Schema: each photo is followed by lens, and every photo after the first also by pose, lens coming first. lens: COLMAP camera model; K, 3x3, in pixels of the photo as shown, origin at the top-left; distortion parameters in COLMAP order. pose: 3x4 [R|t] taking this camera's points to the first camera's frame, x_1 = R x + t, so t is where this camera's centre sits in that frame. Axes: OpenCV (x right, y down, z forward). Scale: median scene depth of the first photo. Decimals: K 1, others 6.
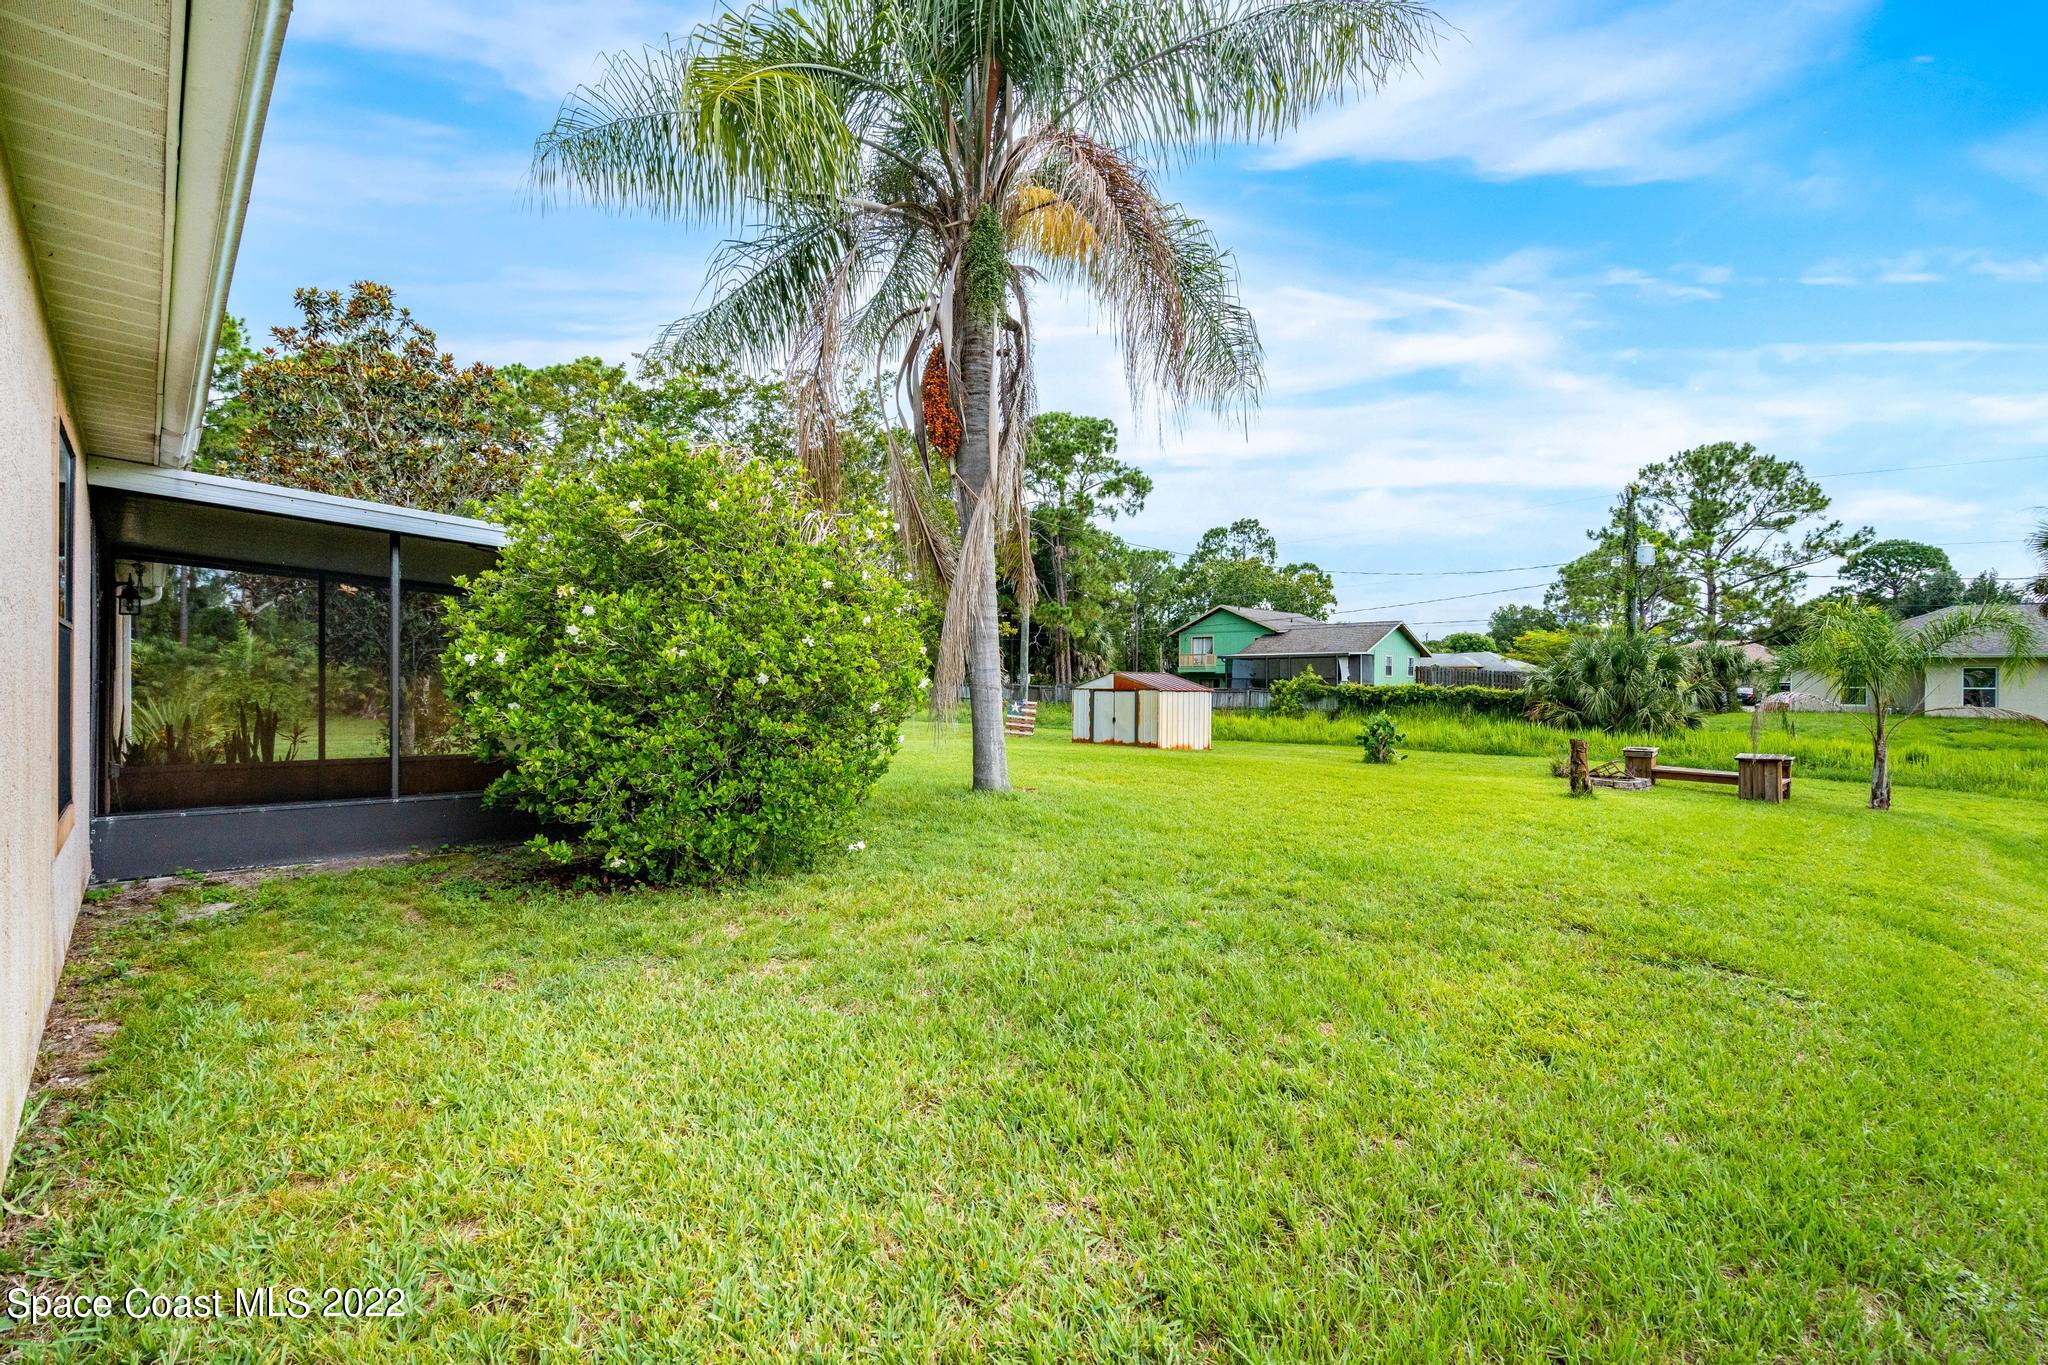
lens RADIAL K [[922.9, 0, 1017.4], [0, 922.9, 679.3], [0, 0, 1]] dist [0.002208, 0.000565]
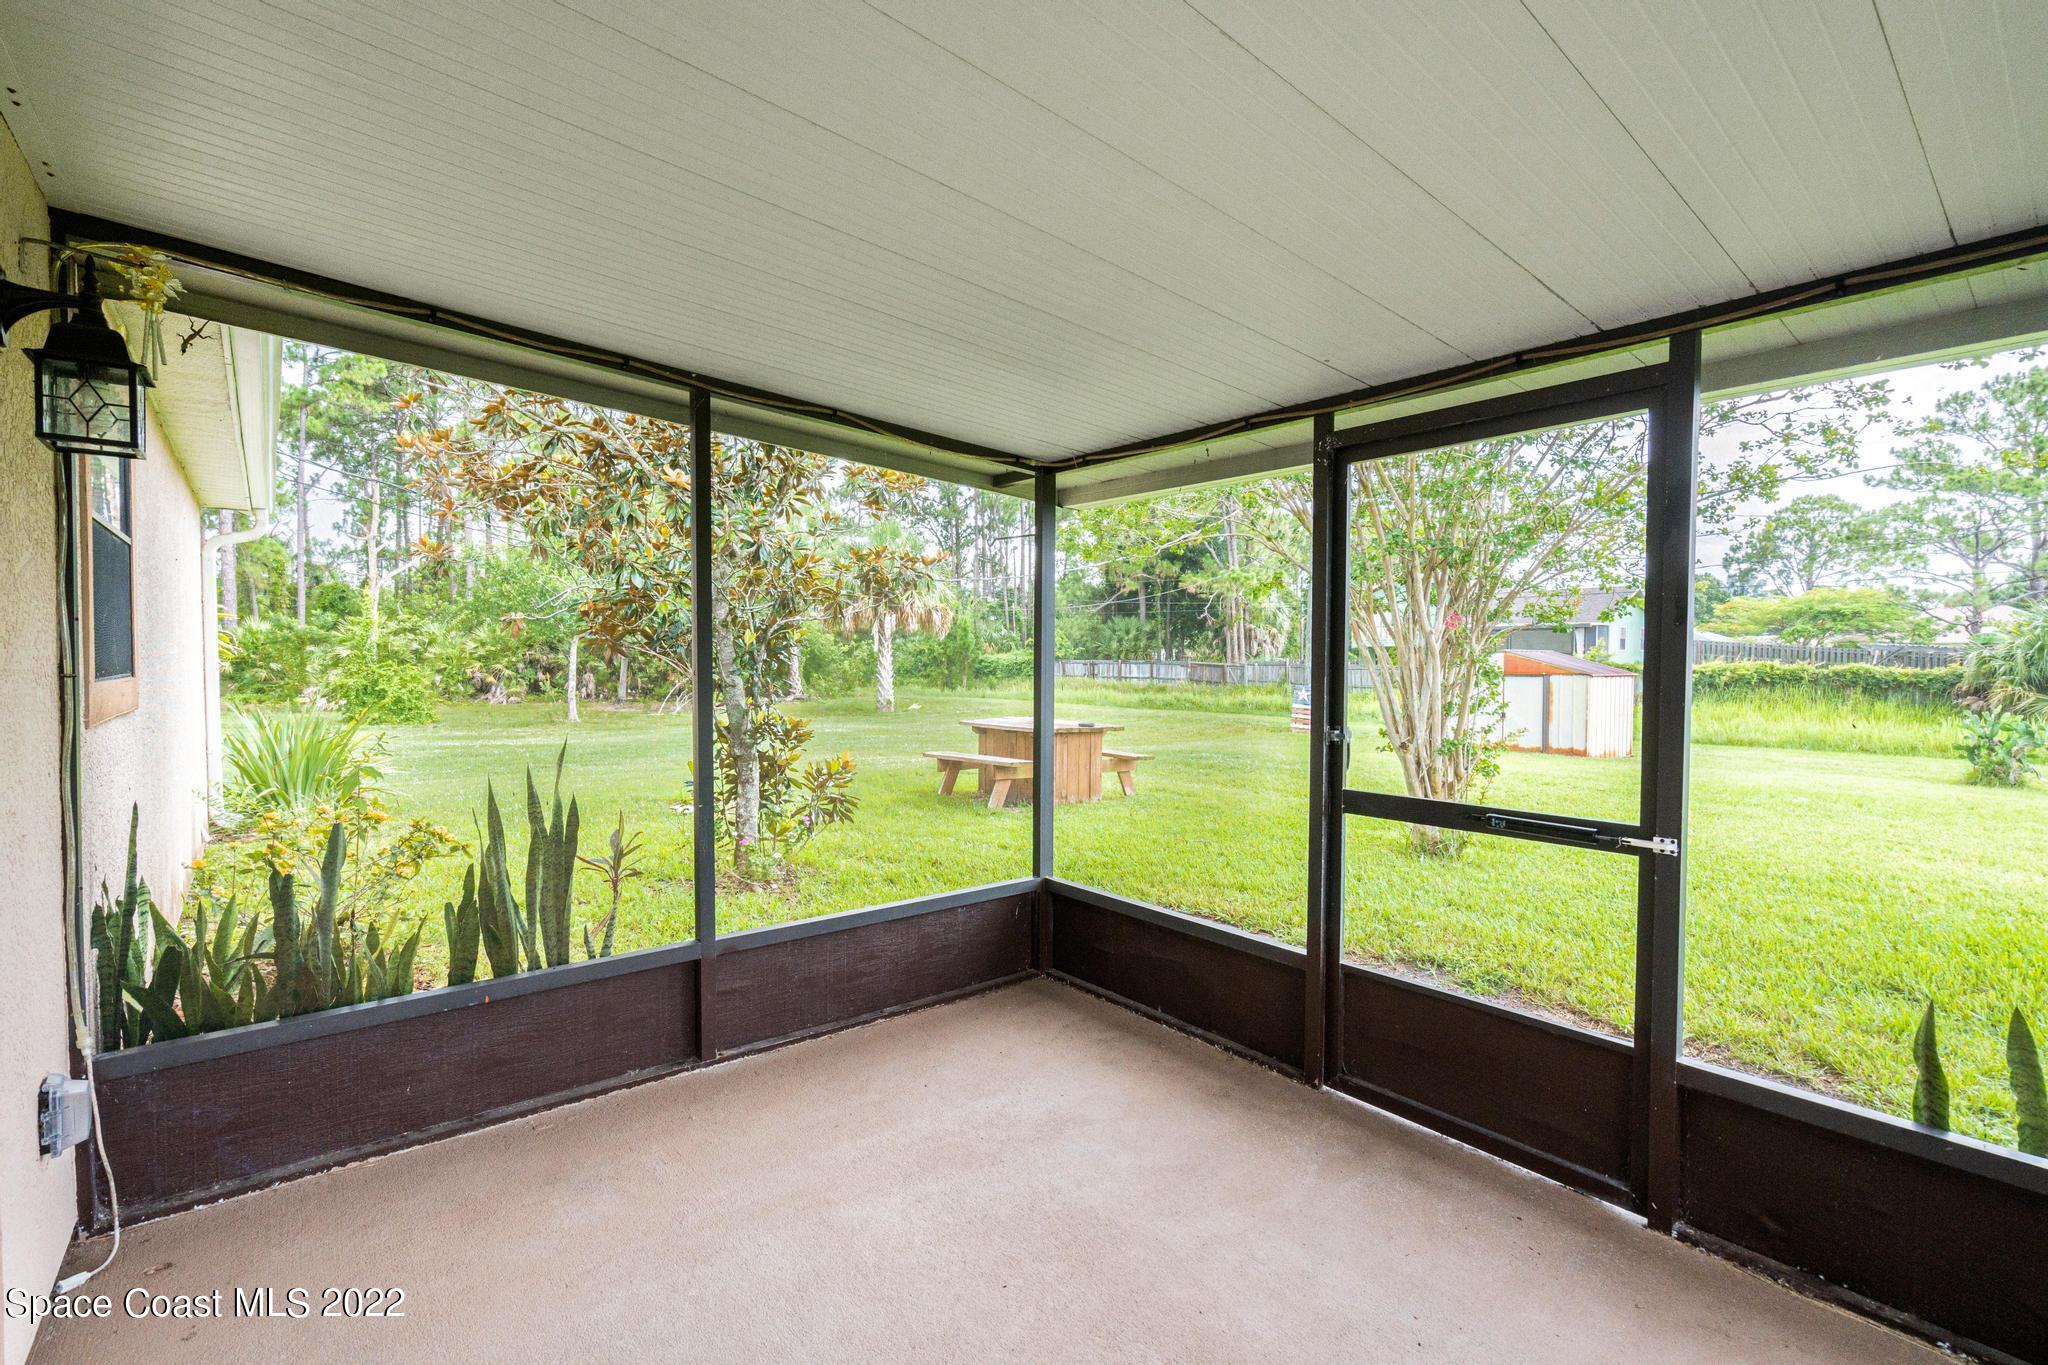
lens RADIAL K [[922.9, 0, 1017.4], [0, 922.9, 679.3], [0, 0, 1]] dist [0.002208, 0.000565]
pose [[0.997195, -0.001721, -0.074829, -0.145618], [0.003808, 0.999608, 0.027755, -0.004030], [0.074752, -0.027962, 0.996810, 0.159925]]
